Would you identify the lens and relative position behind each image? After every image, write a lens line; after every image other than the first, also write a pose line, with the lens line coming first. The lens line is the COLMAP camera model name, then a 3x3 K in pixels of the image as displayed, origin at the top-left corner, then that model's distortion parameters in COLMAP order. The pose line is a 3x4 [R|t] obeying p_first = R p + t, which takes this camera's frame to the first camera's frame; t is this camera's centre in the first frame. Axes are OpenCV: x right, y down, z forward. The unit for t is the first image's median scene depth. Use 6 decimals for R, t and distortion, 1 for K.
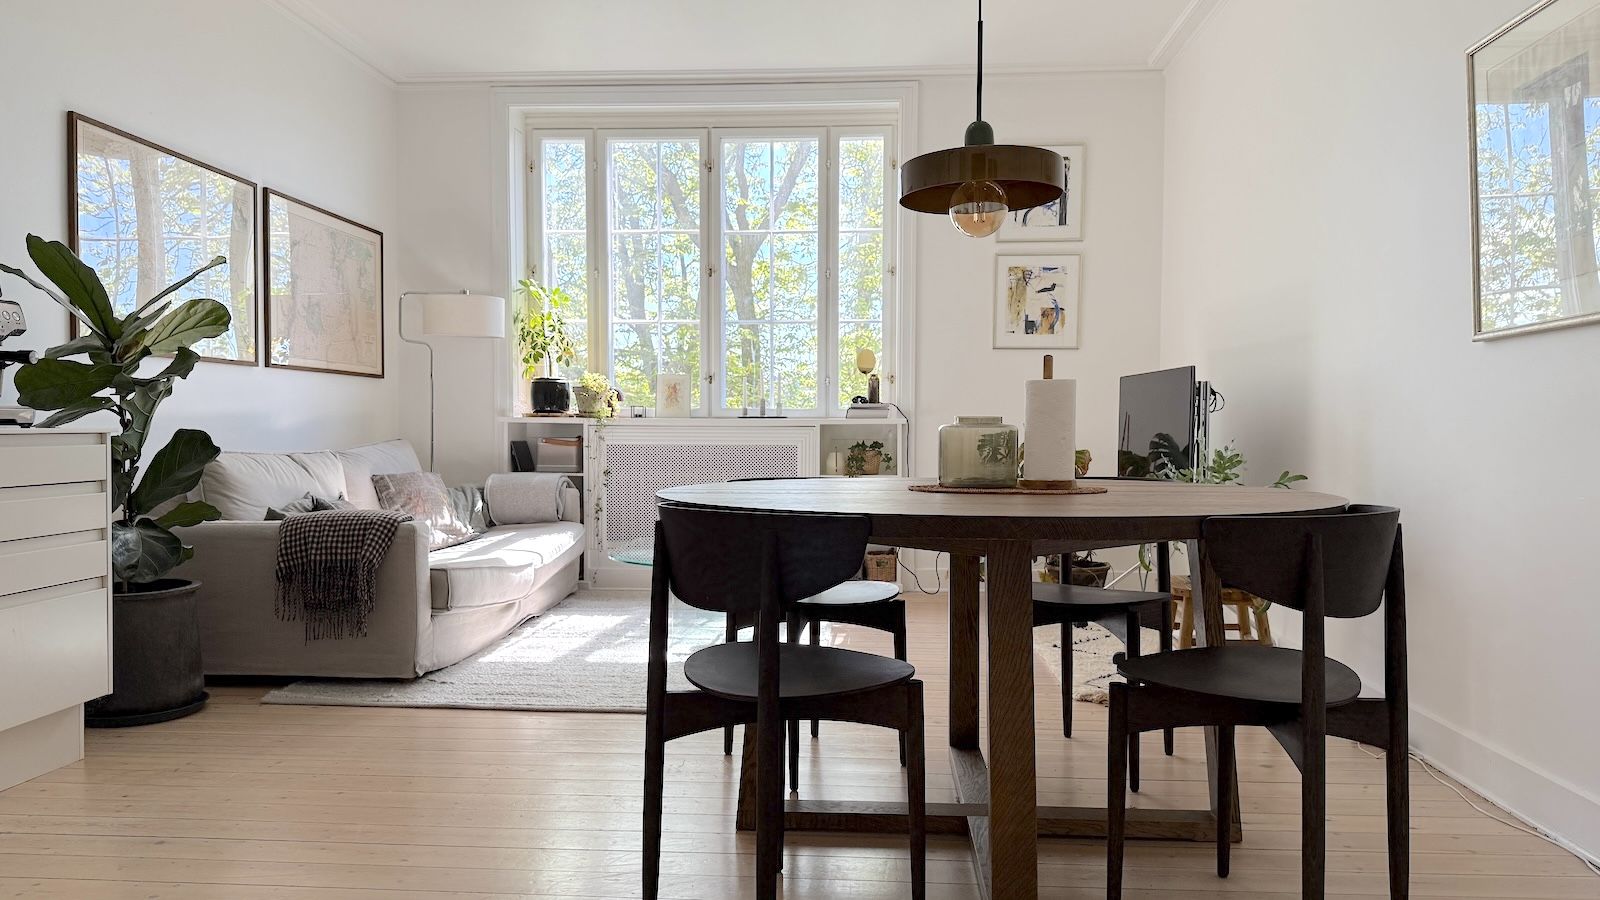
lens RADIAL K [[1141.6, 0, 819.4], [0, 1141.6, 478.6], [0, 0, 1]] dist [0.033229, -0.011744]
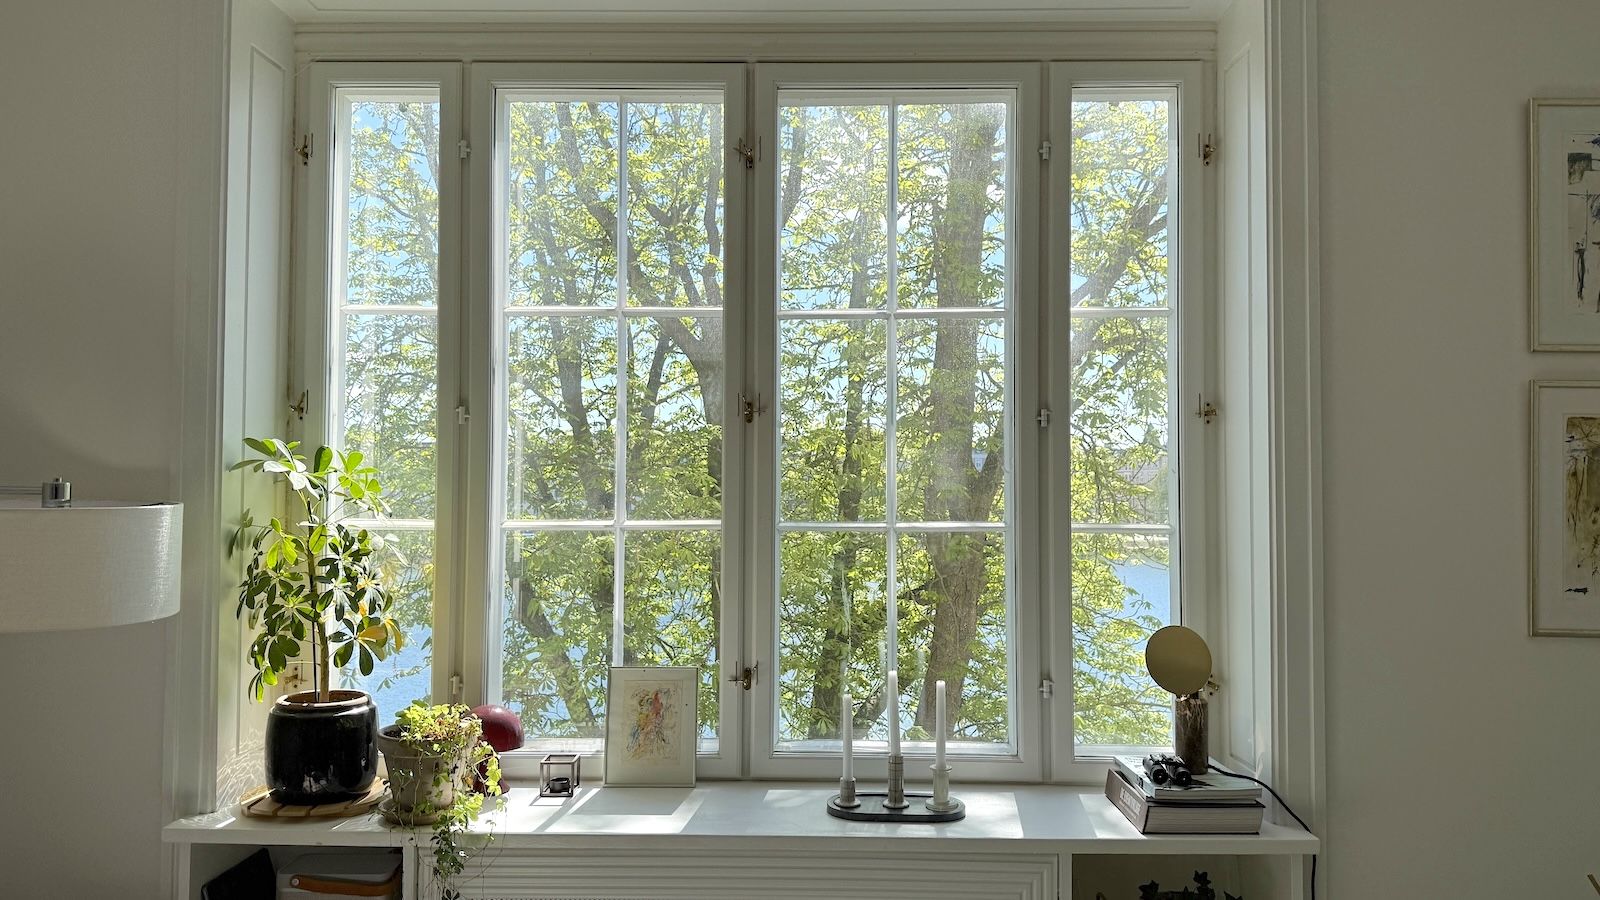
lens RADIAL K [[1141.6, 0, 804.5], [0, 1141.6, 442.7], [0, 0, 1]] dist [0.033229, -0.011744]
pose [[0.999033, 0.003919, 0.043792, -0.095735], [-0.000249, 0.996508, -0.083494, -0.141092], [-0.043967, 0.083403, 0.995546, 0.618185]]
